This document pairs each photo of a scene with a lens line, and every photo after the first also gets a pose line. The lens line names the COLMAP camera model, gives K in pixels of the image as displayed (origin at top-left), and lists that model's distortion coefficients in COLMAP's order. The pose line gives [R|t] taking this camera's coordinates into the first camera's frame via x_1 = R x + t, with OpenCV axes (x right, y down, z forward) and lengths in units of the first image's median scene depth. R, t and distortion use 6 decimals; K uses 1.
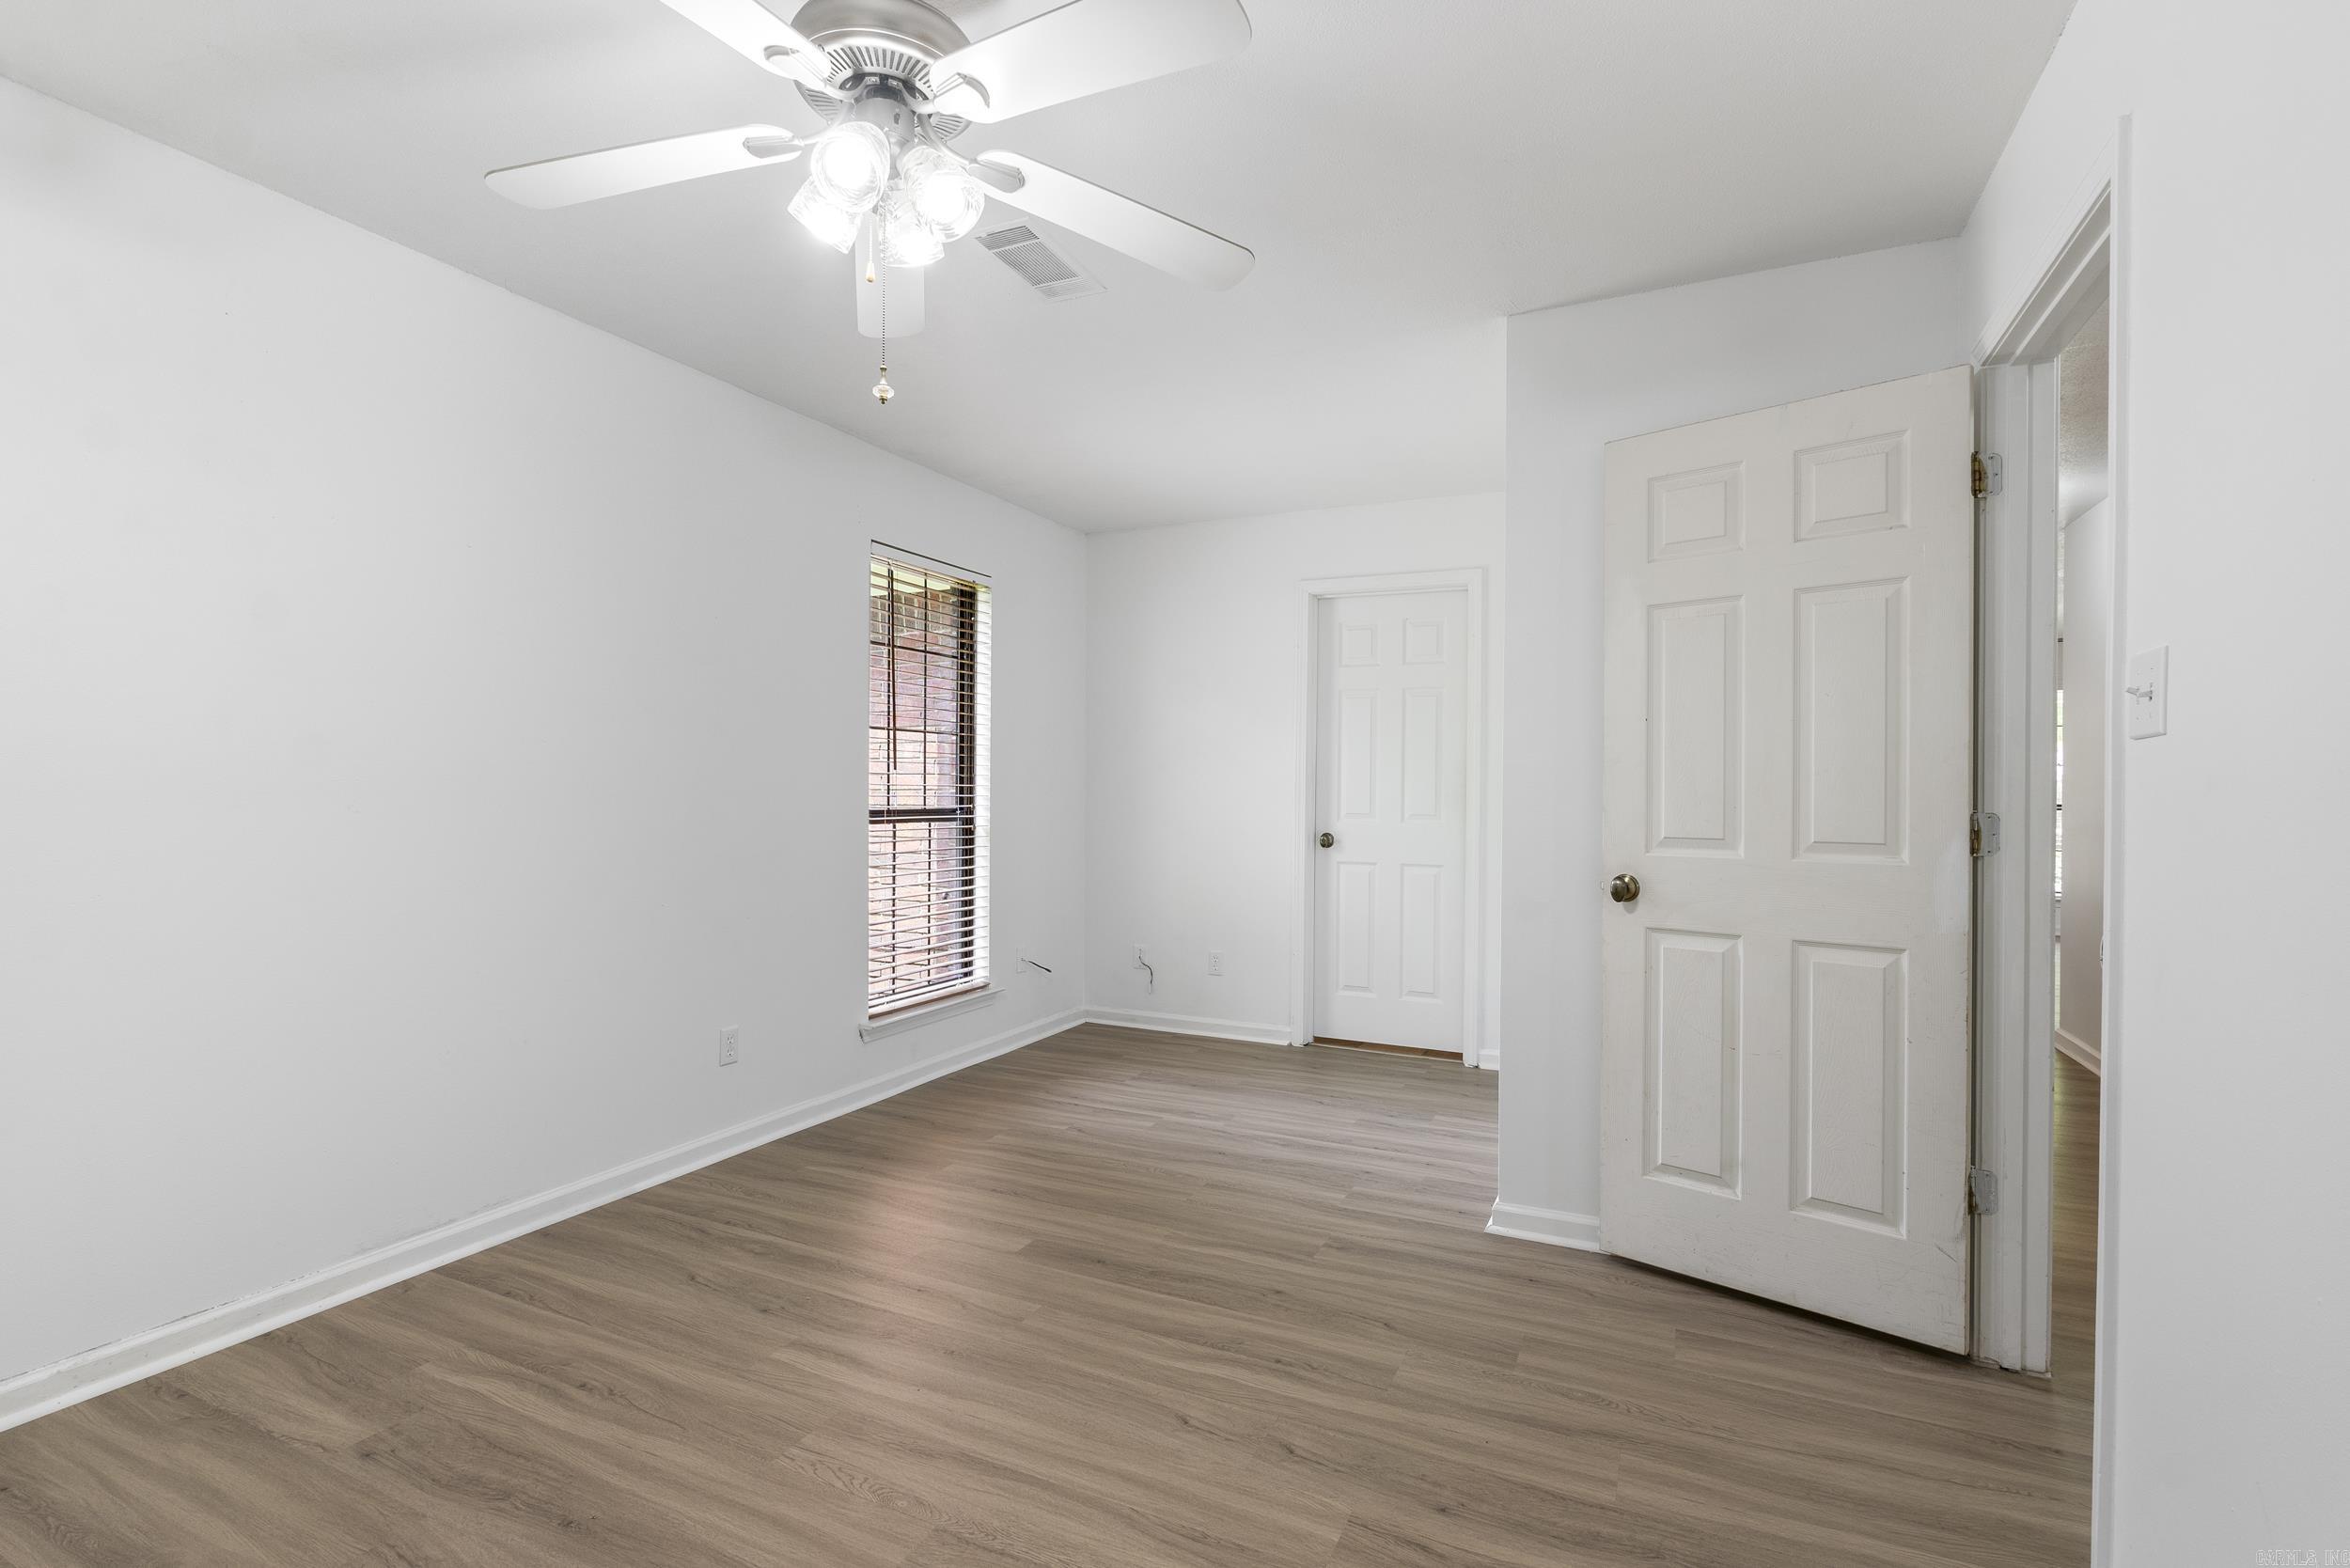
lens RADIAL K [[1084.5, 0, 1166.7], [0, 1084.5, 785.8], [0, 0, 1]] dist [-0.001863, -0.000459]
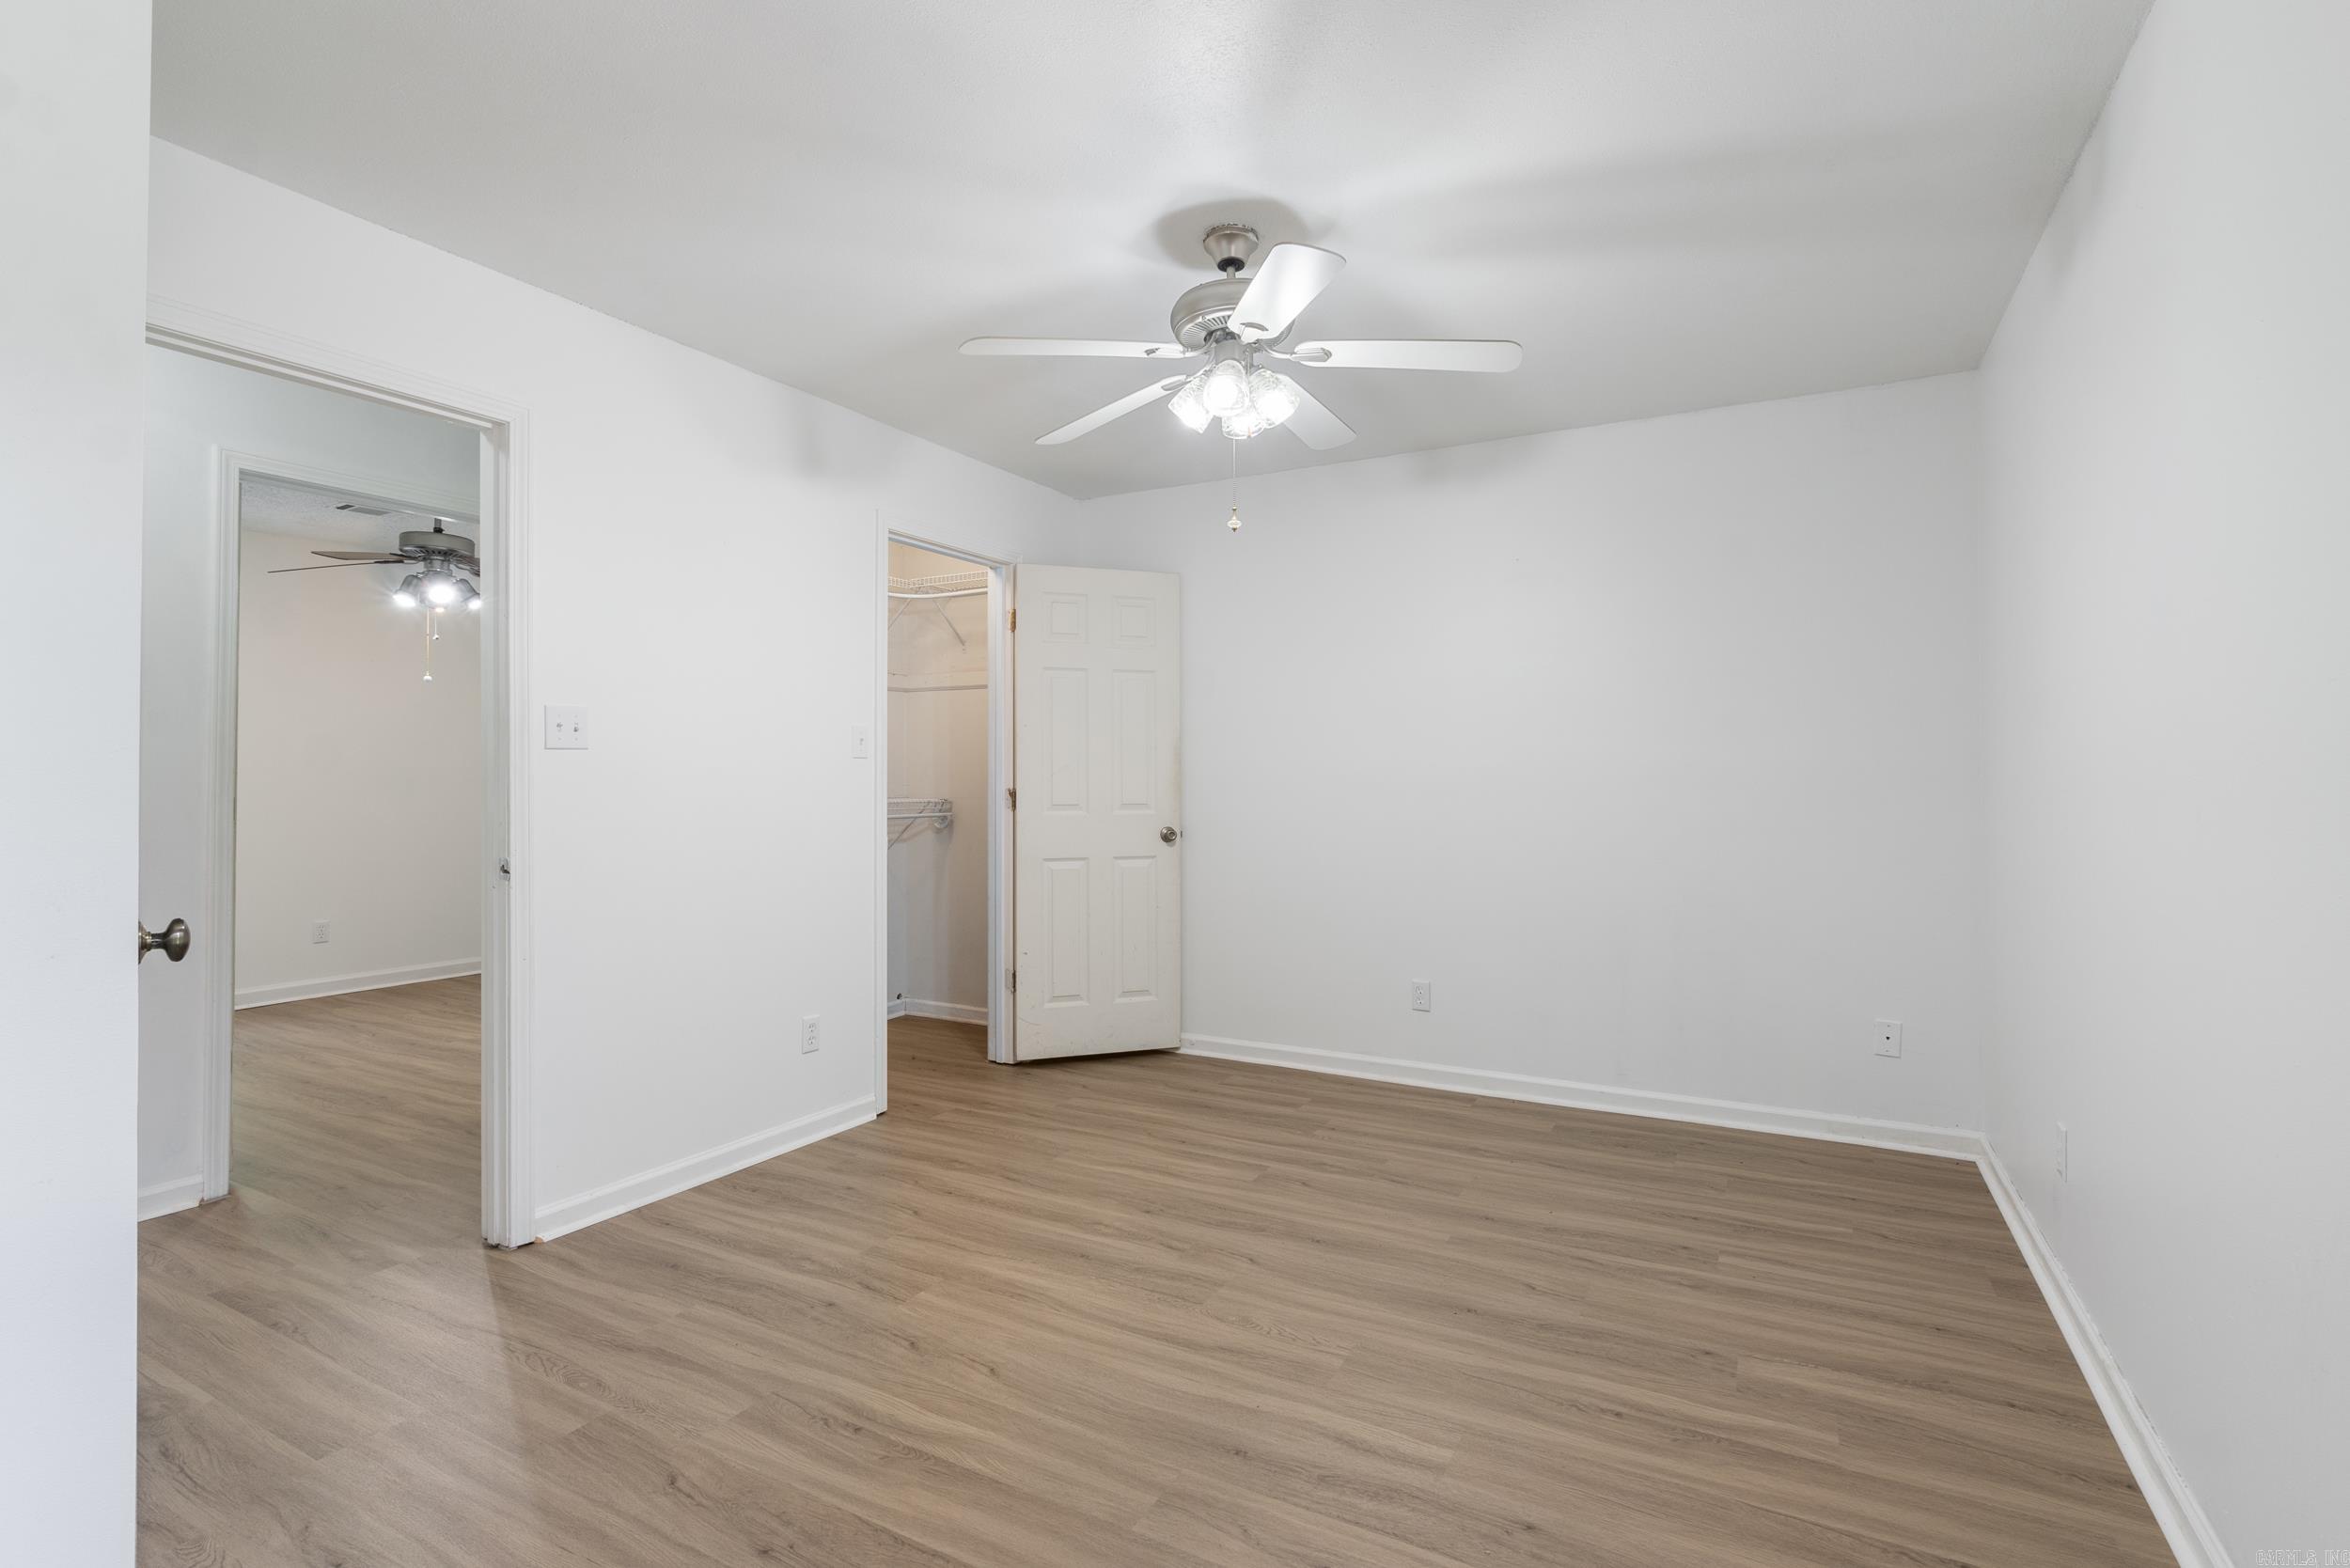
lens RADIAL K [[1084.5, 0, 1166.7], [0, 1084.5, 785.8], [0, 0, 1]] dist [-0.001863, -0.000459]
pose [[-0.997879, -0.007434, 0.064668, -0.216111], [-0.007273, 0.999970, 0.002729, 0.012984], [-0.064686, 0.002253, -0.997903, 2.038941]]
